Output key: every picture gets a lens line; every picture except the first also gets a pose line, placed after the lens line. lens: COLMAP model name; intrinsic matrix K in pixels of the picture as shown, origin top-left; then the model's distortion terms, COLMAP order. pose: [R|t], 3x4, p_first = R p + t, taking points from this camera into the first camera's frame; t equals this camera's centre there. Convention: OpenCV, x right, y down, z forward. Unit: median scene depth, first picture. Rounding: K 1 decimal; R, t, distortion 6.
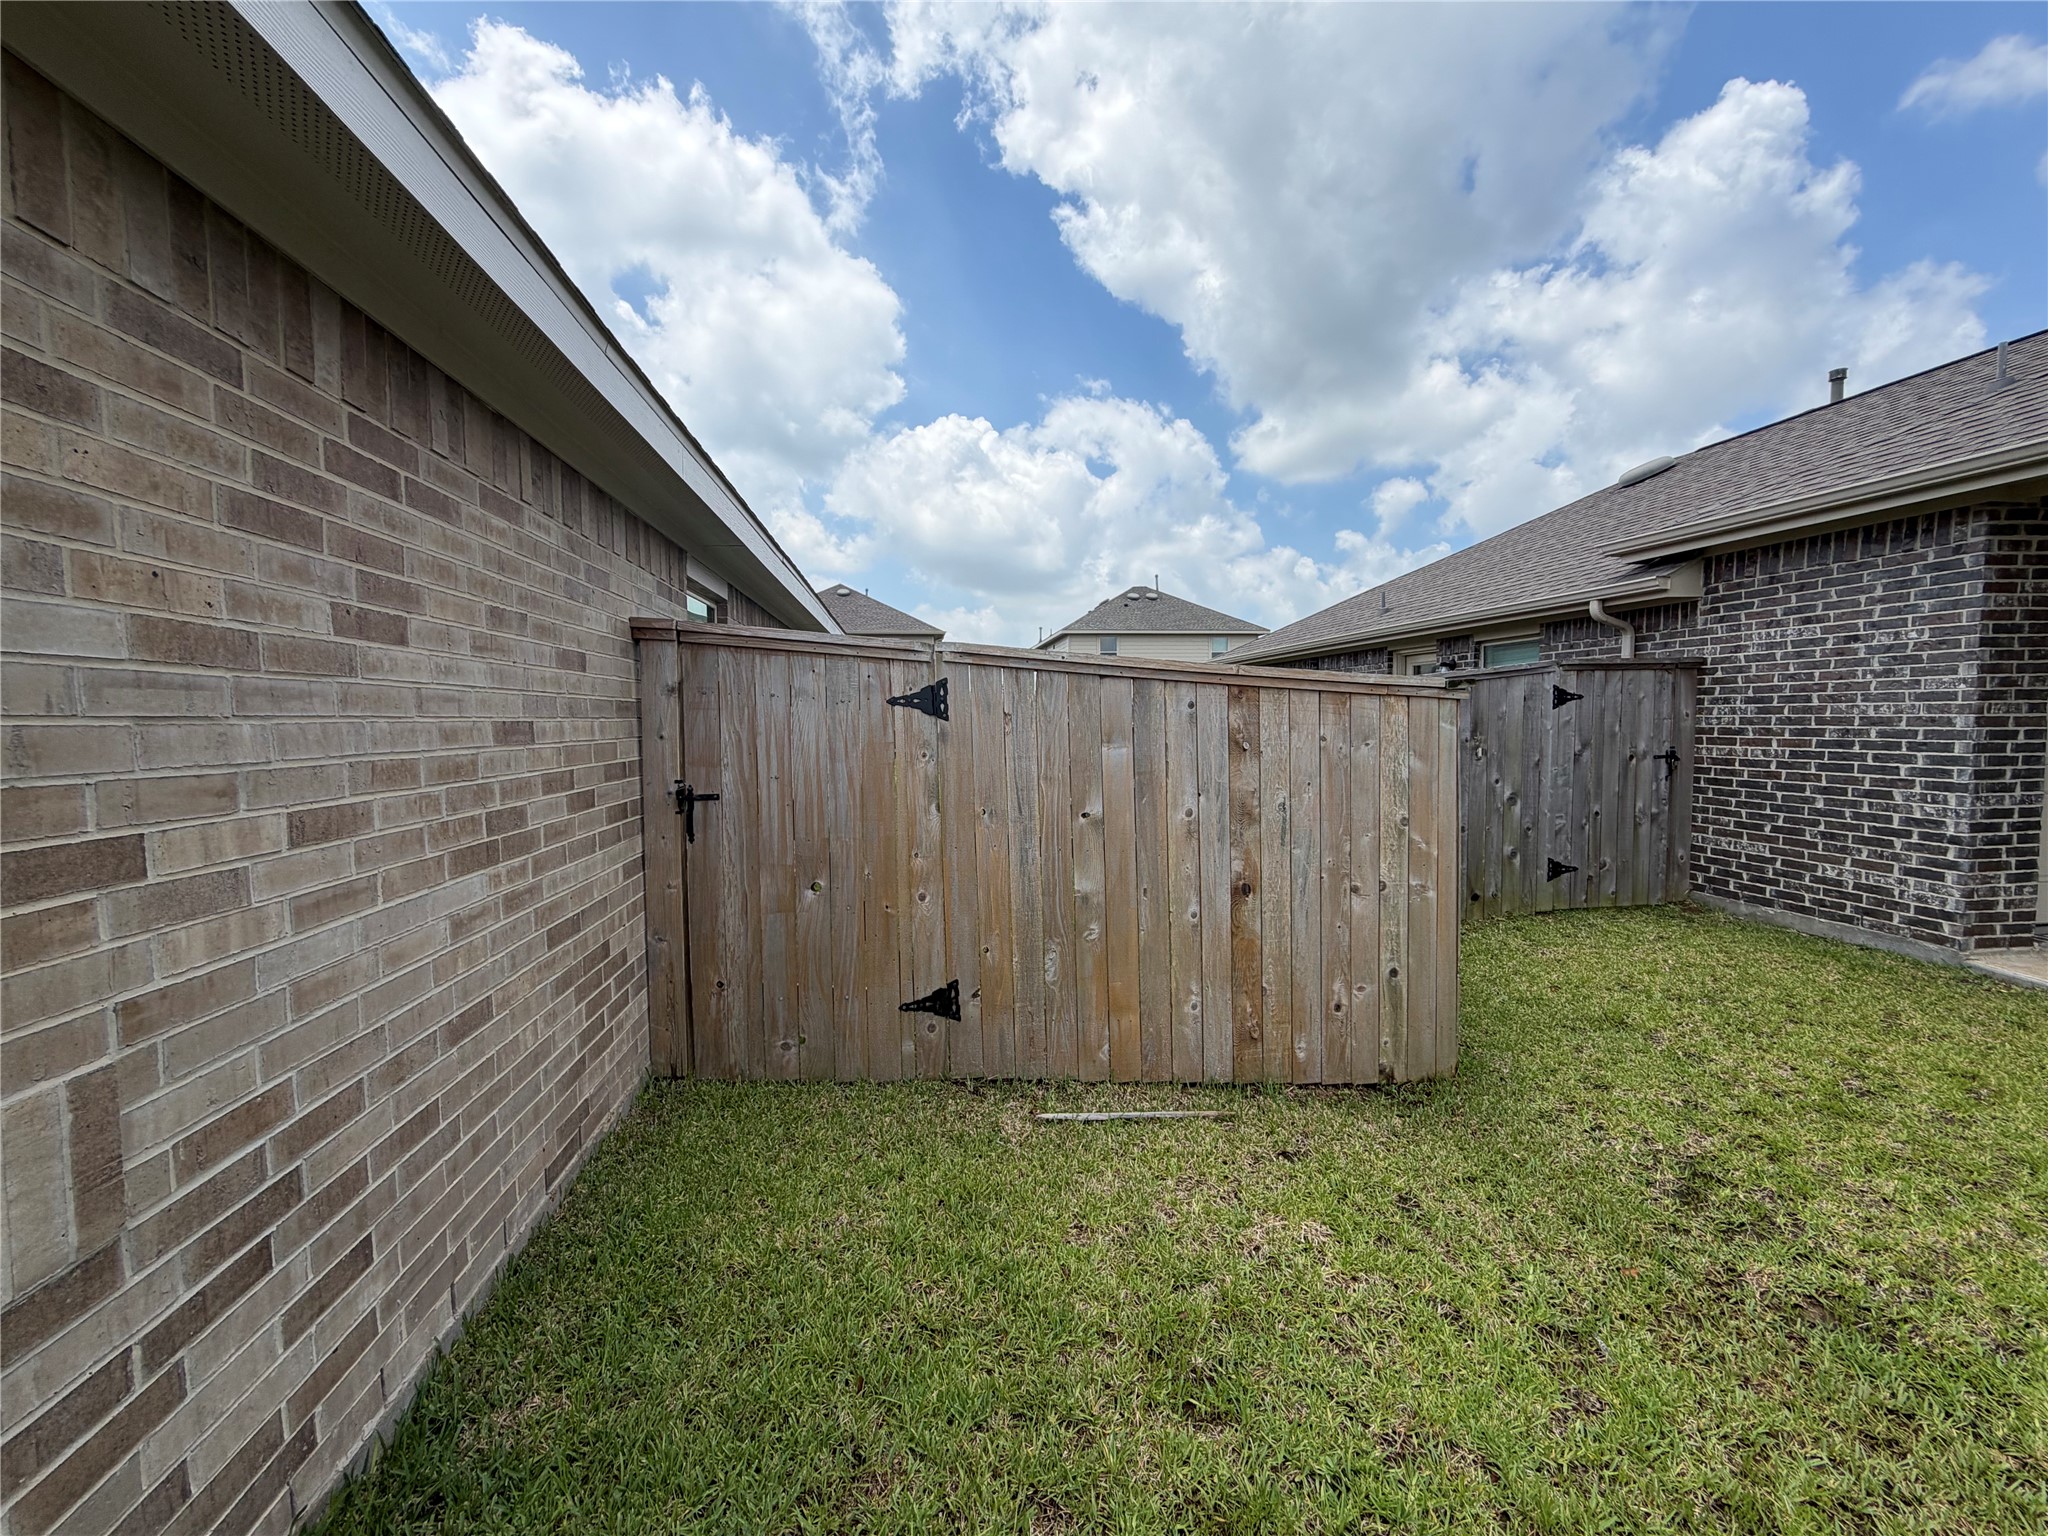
lens RADIAL K [[827.0, 0, 1022.5], [0, 827.0, 748.5], [0, 0, 1]] dist [0.005388, -0.000527]
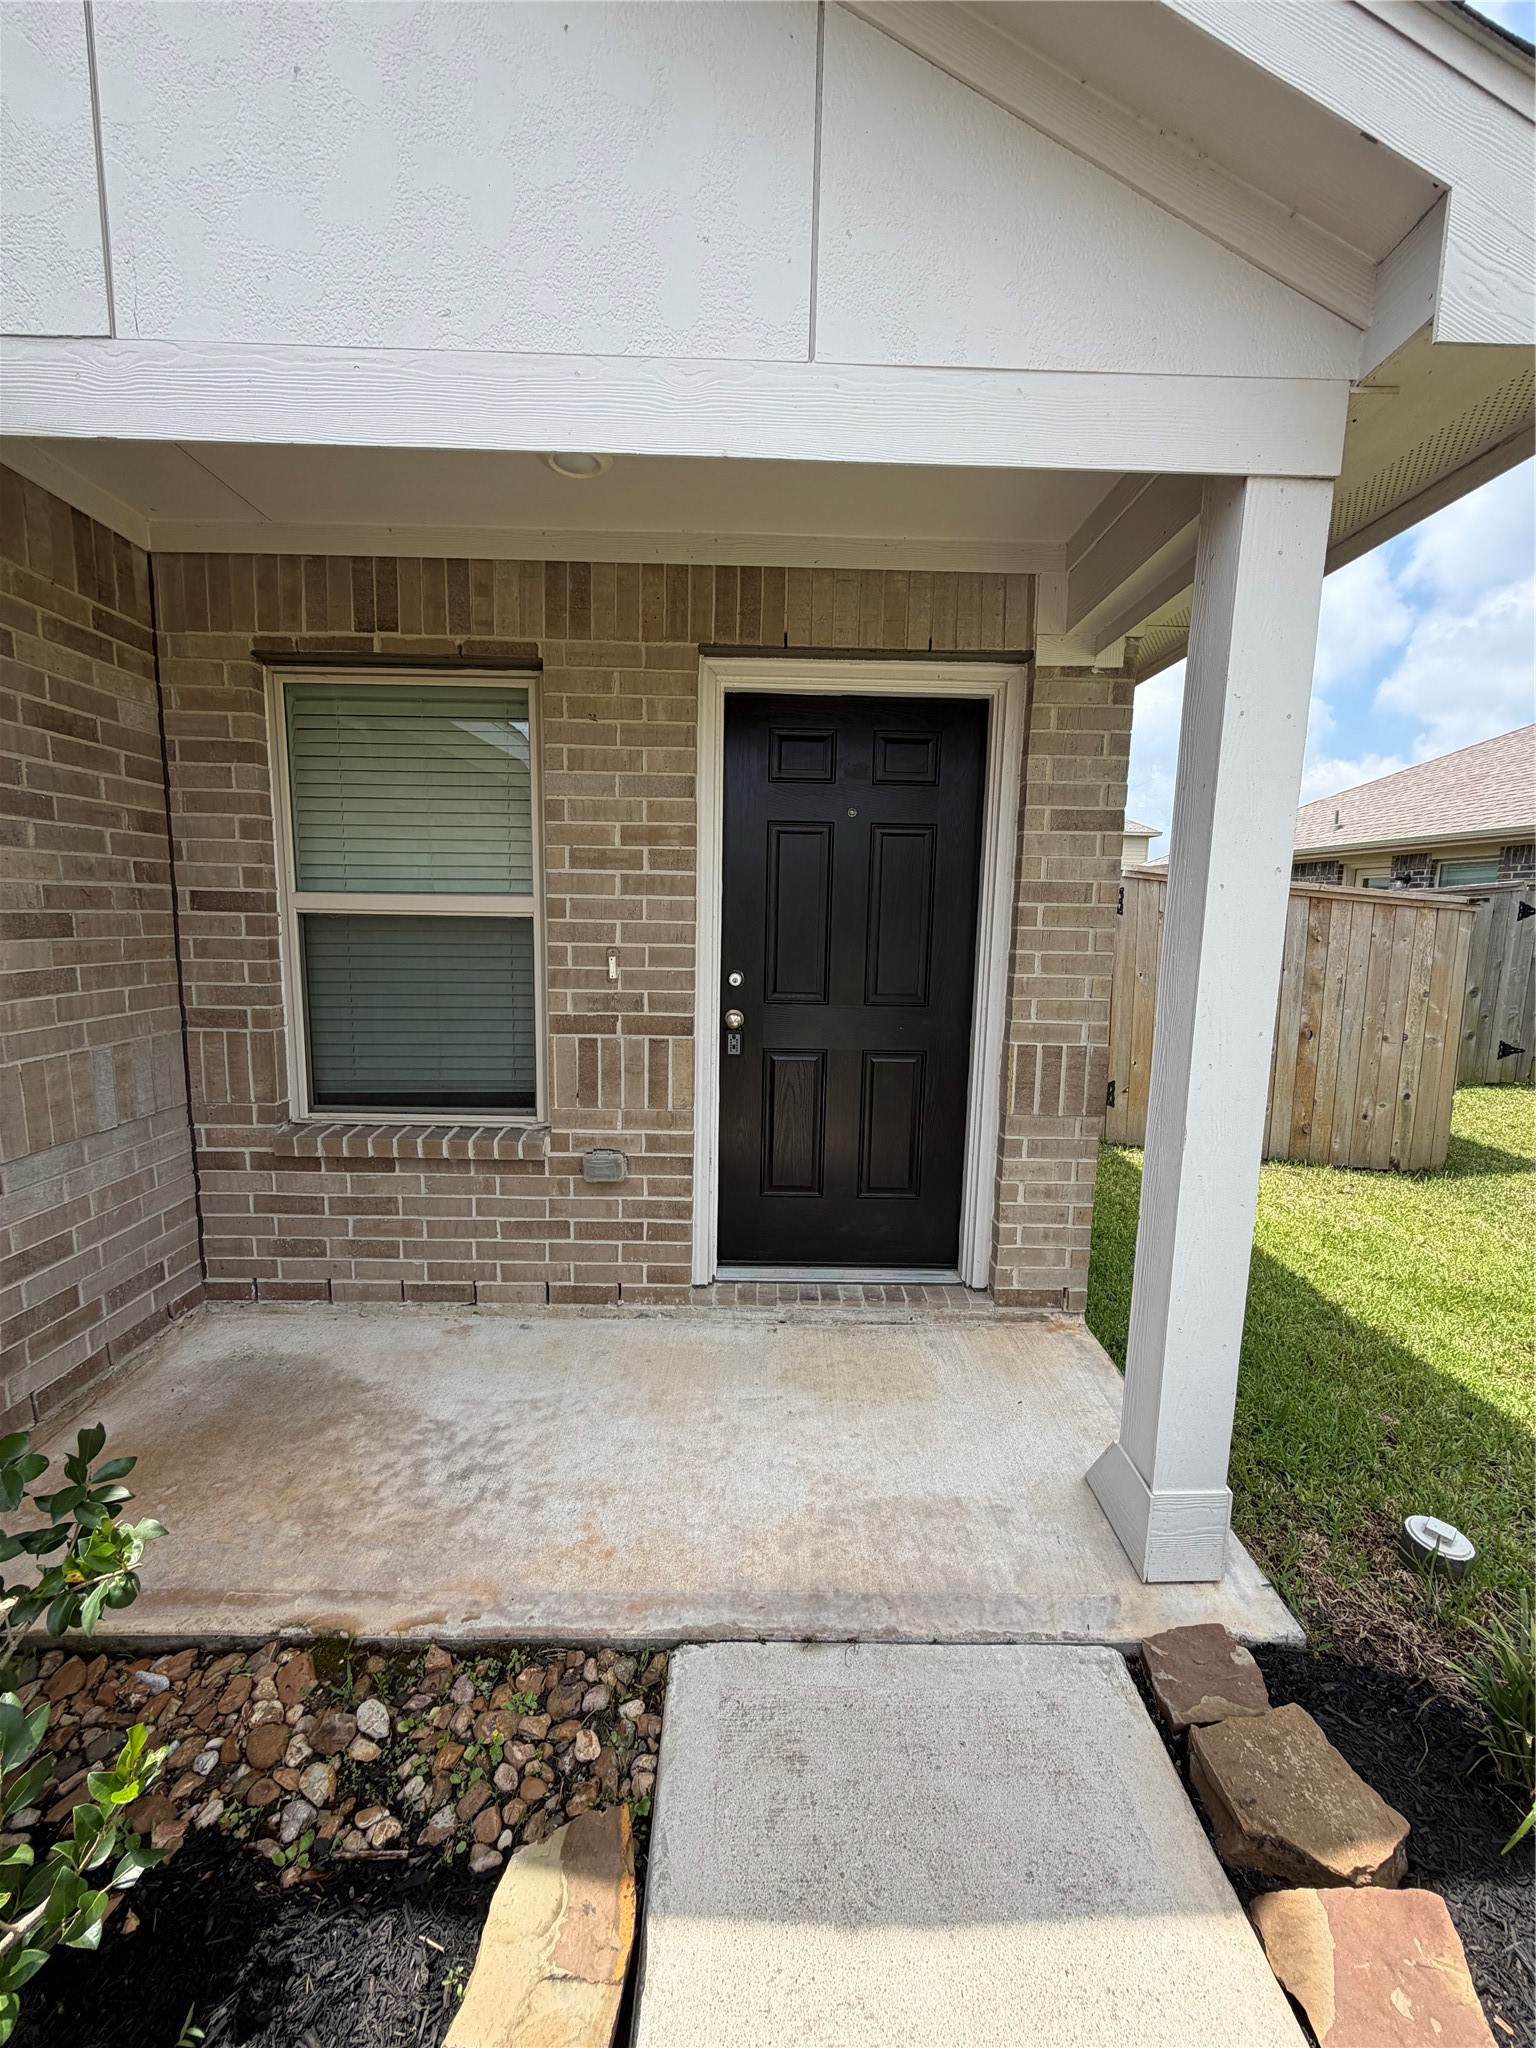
lens RADIAL K [[827.0, 0, 769.3], [0, 827.0, 1007.4], [0, 0, 1]] dist [0.005388, -0.000527]
pose [[0.993111, 0.044766, -0.108289, -0.424722], [-0.036146, 0.996115, 0.080302, 0.028279], [0.111463, -0.075835, 0.990871, -0.467015]]
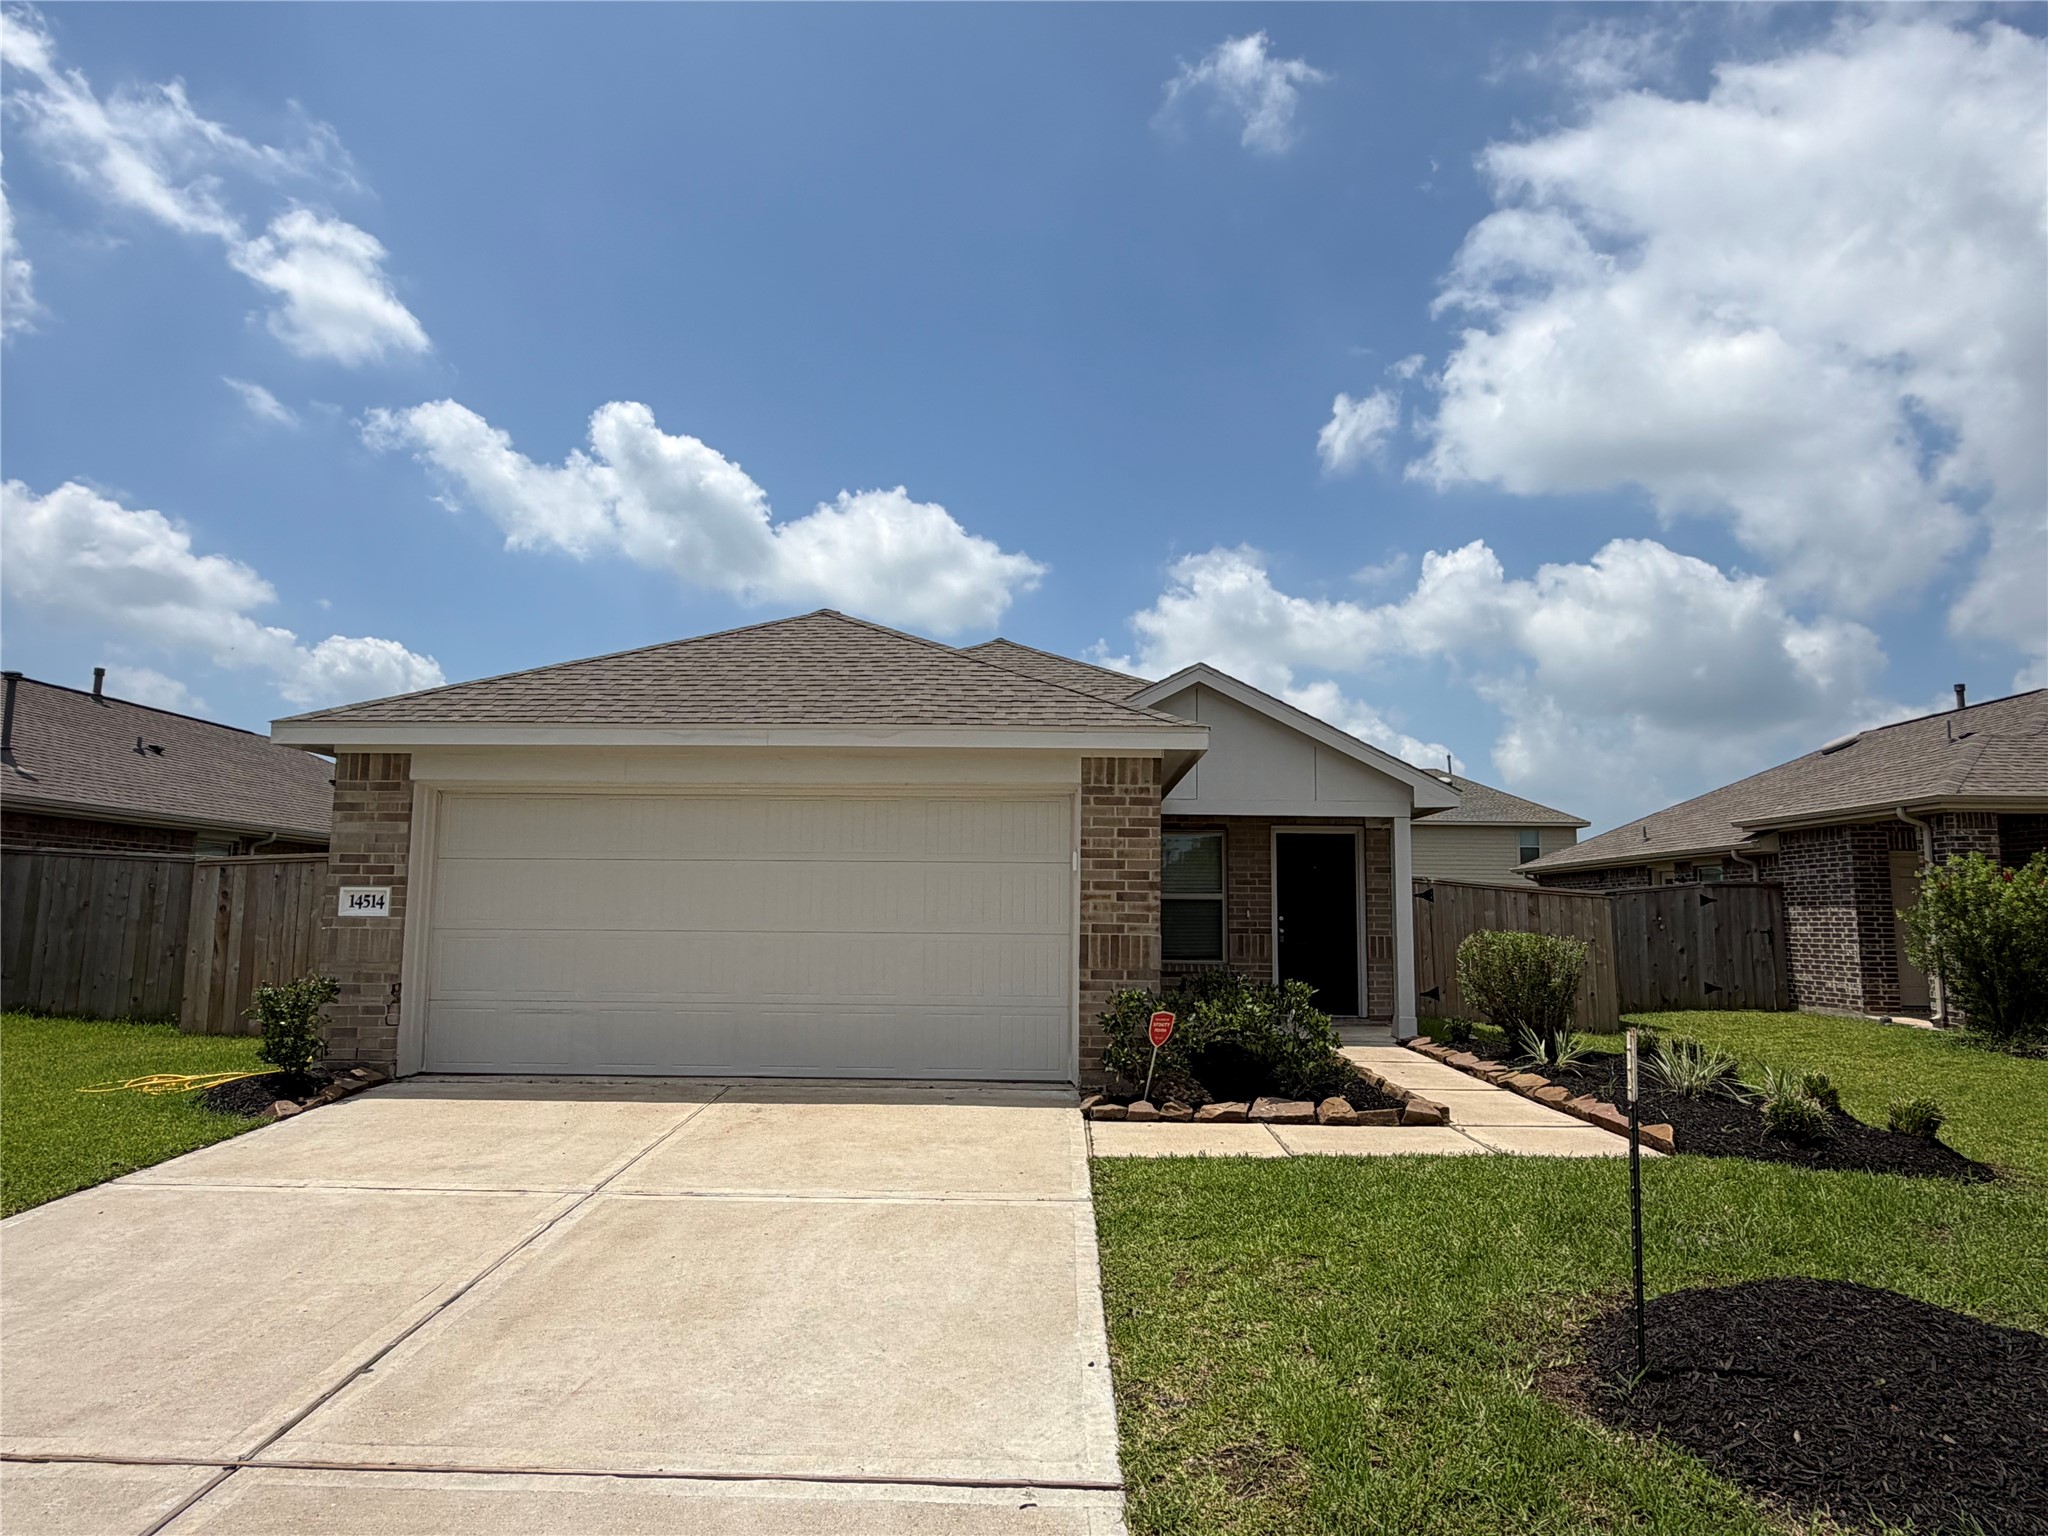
lens RADIAL K [[1213.9, 0, 1035.2], [0, 1213.9, 780.9], [0, 0, 1]] dist [0.008871, -0.003300]
pose [[0.986701, 0.004732, -0.162480, -0.629286], [-0.029620, 0.988075, -0.151099, 0.190867], [0.159827, 0.153902, 0.975074, -2.868563]]
